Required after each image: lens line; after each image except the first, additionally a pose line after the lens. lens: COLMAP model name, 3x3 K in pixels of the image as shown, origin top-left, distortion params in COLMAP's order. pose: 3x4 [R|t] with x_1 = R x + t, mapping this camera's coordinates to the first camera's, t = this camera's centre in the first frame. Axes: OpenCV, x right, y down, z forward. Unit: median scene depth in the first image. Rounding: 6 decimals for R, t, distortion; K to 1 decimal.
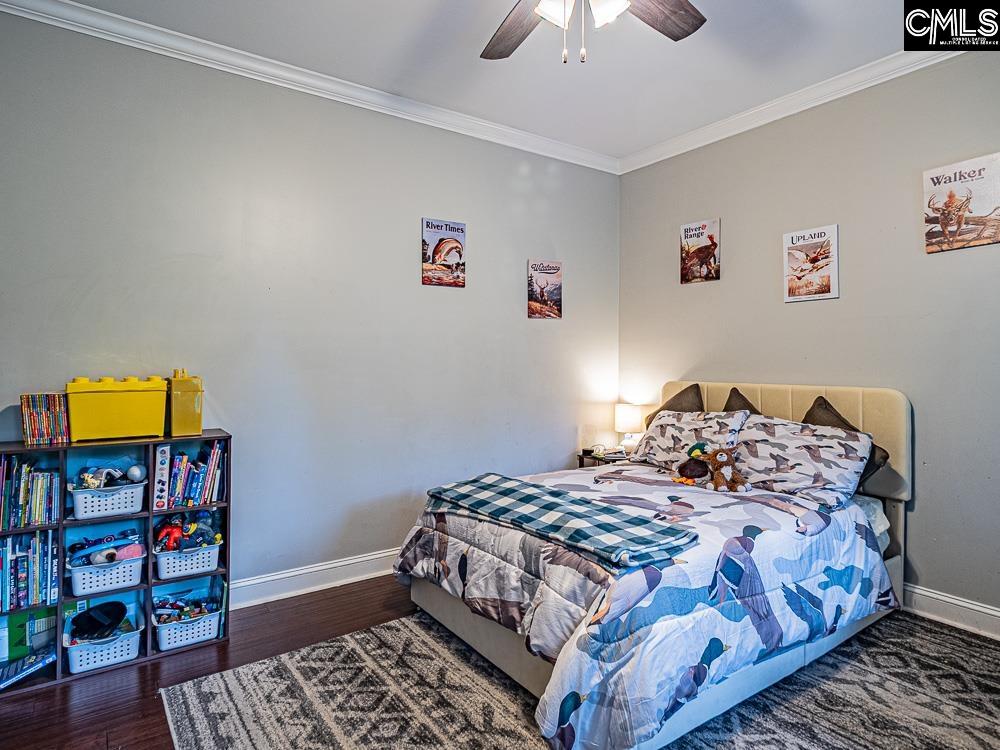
lens RADIAL K [[579.7, 0, 497.8], [0, 579.7, 371.8], [0, 0, 1]] dist [-0.003316, -0.000406]
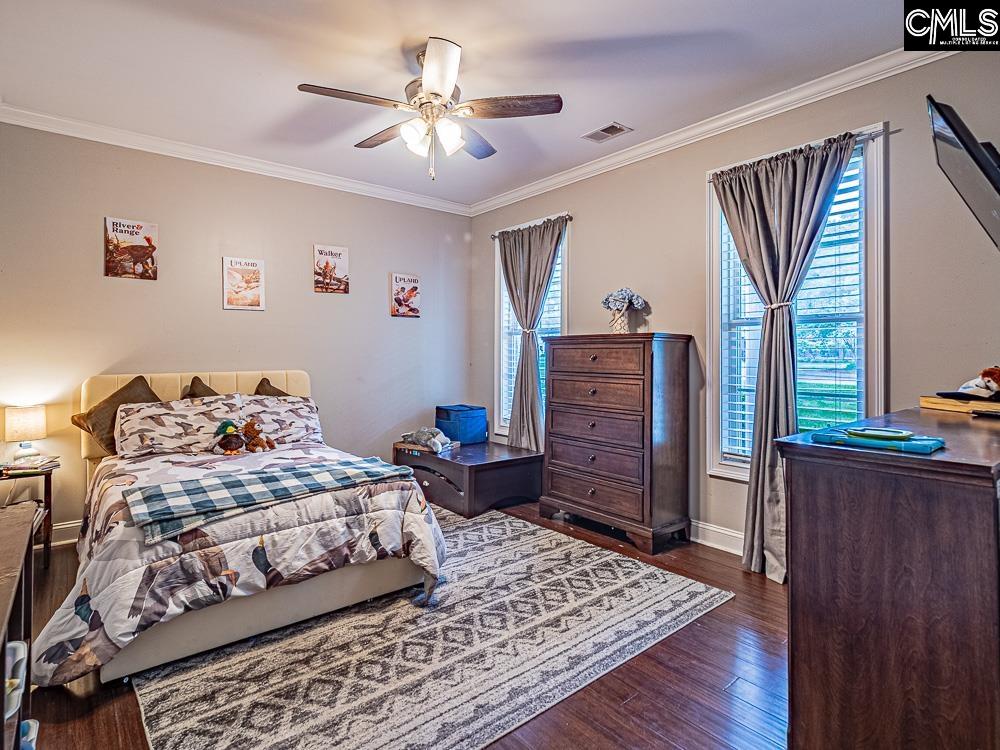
lens RADIAL K [[521.6, 0, 498.1], [0, 521.6, 368.1], [0, 0, 1]] dist [0.002624, -0.001655]
pose [[-0.077184, -0.033073, 0.996468, -0.913253], [0.019534, 0.999208, 0.034677, -0.018842], [-0.996825, 0.022141, -0.076477, 0.595795]]
